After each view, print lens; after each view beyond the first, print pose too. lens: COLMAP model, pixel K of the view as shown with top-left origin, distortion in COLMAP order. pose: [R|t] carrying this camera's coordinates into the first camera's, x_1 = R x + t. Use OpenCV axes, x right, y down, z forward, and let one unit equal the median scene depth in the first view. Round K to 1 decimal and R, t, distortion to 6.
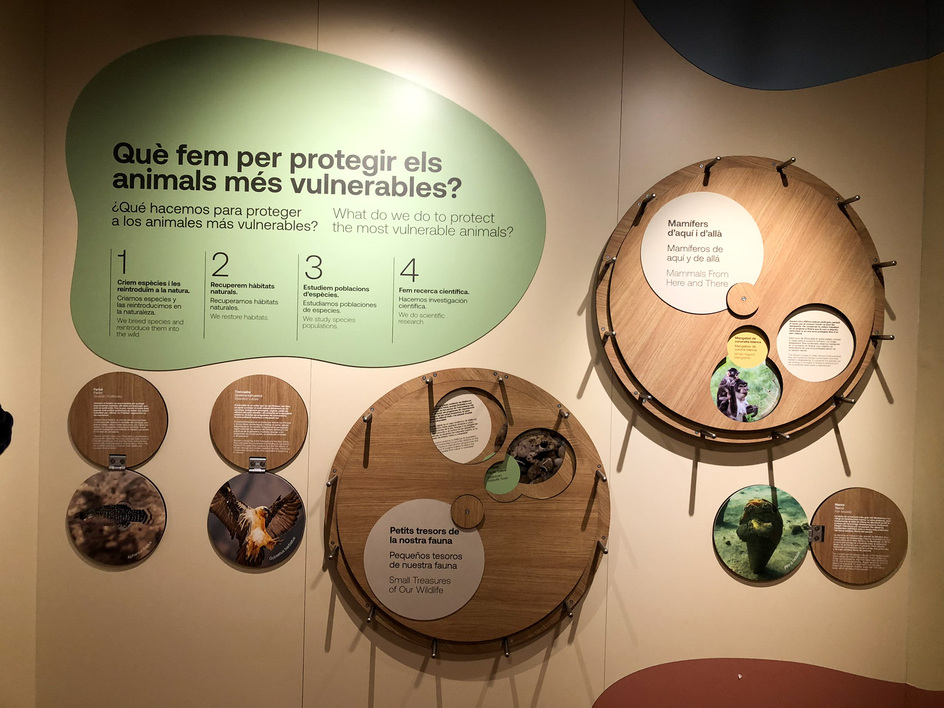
lens RADIAL K [[774.1, 0, 471.8], [0, 774.1, 353.9], [0, 0, 1]] dist [-0.011256, 0.024274]
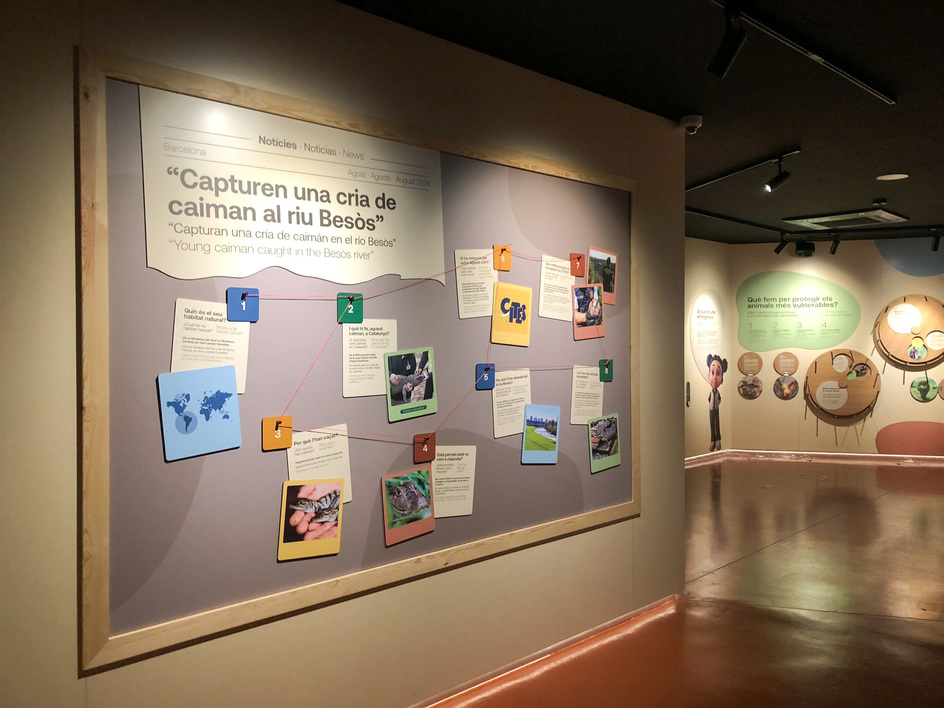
lens RADIAL K [[774.1, 0, 472.8], [0, 774.1, 349.3], [0, 0, 1]] dist [-0.011256, 0.024274]
pose [[0.963602, -0.027026, -0.265970, -0.788633], [0.022991, 0.999569, -0.018271, 0.050363], [0.266349, 0.011491, 0.963808, -3.424338]]
